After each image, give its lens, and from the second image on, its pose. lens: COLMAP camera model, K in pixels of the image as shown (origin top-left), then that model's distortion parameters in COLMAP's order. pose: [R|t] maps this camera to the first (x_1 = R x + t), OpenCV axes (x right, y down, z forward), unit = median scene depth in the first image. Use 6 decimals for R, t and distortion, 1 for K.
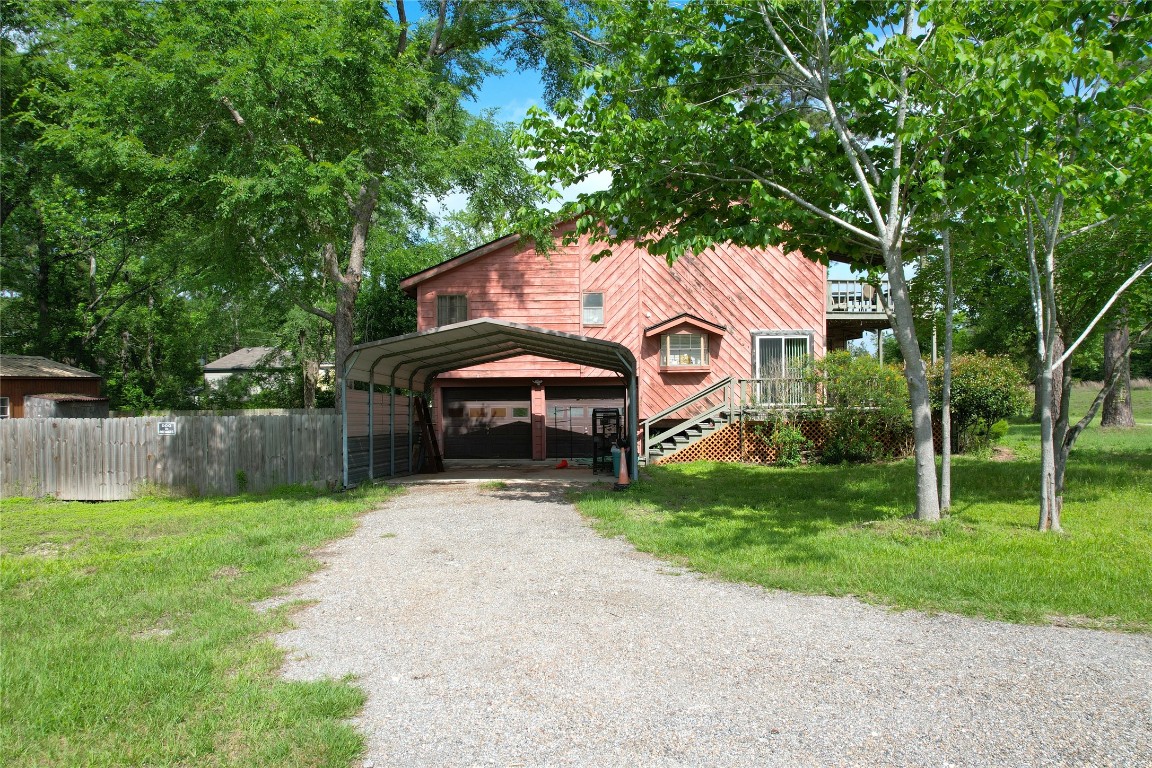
lens RADIAL K [[682.4, 0, 572.0], [0, 682.4, 393.2], [0, 0, 1]] dist [-0.001933, 0.000045]
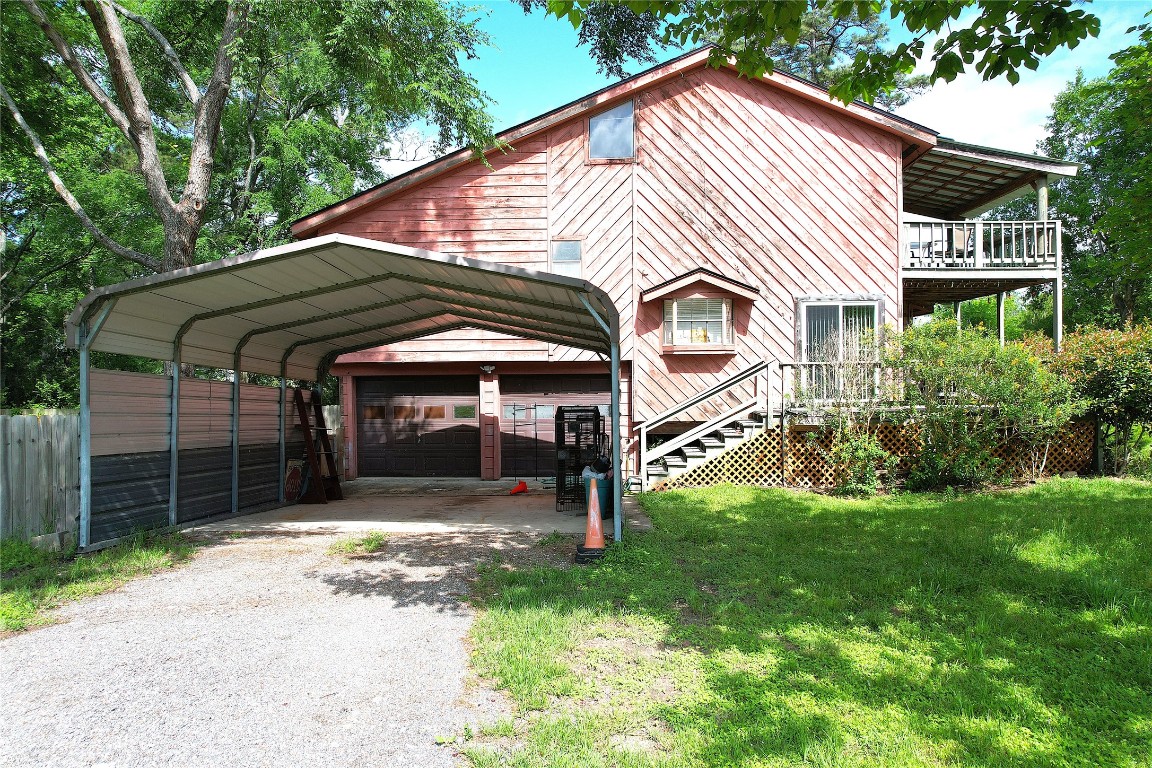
lens RADIAL K [[682.4, 0, 579.7], [0, 682.4, 386.6], [0, 0, 1]] dist [-0.001933, 0.000045]
pose [[0.999995, 0.001652, 0.002835, 0.043170], [-0.001625, 0.999955, -0.009386, 0.008920], [-0.002850, 0.009382, 0.999952, 0.312398]]
